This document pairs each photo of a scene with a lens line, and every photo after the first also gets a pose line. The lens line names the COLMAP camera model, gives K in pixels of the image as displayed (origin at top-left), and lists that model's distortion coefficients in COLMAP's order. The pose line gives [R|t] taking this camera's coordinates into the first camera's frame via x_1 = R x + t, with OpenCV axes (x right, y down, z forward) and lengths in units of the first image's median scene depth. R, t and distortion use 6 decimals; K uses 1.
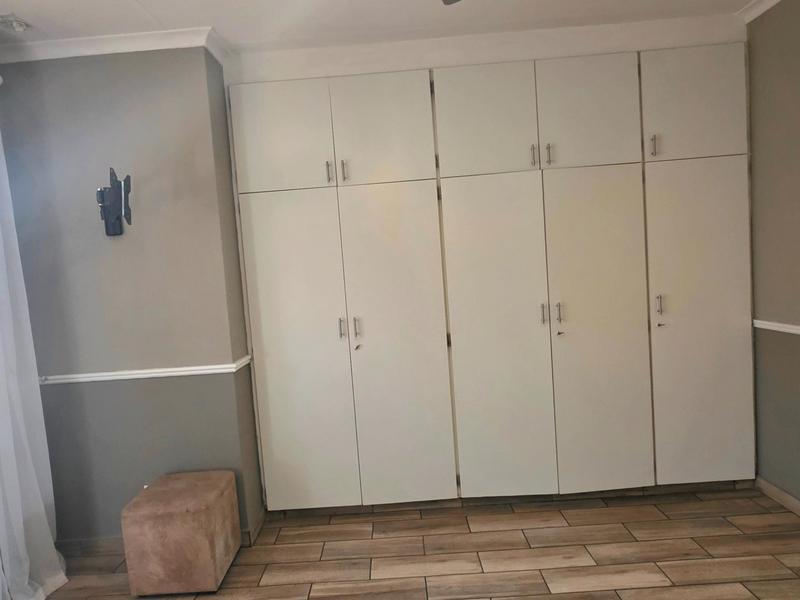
lens RADIAL K [[506.1, 0, 387.4], [0, 506.1, 300.5], [0, 0, 1]] dist [-0.000170, -0.001959]
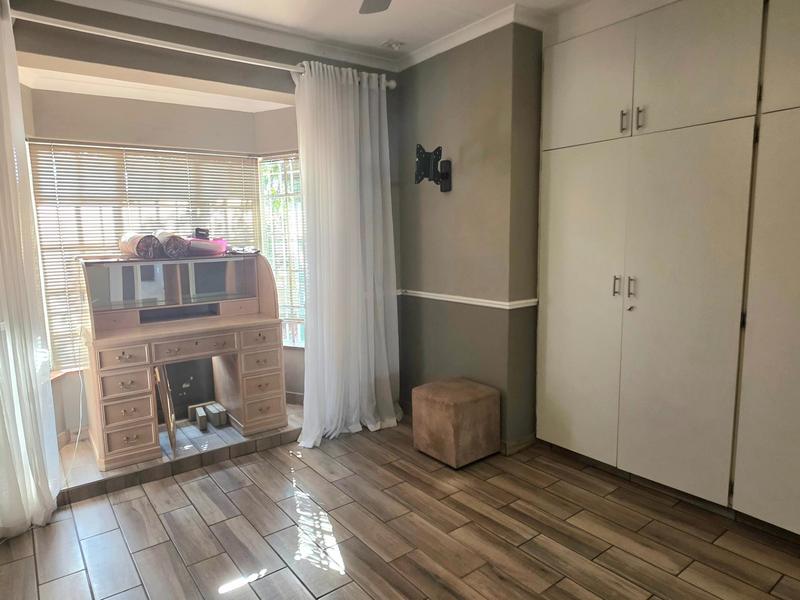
lens RADIAL K [[506.1, 0, 387.4], [0, 506.1, 300.5], [0, 0, 1]] dist [-0.000170, -0.001959]
pose [[0.611424, 0.161494, -0.774648, 0.431904], [-0.077183, 0.986456, 0.144731, -0.027413], [0.787530, -0.028702, 0.615608, 0.057137]]
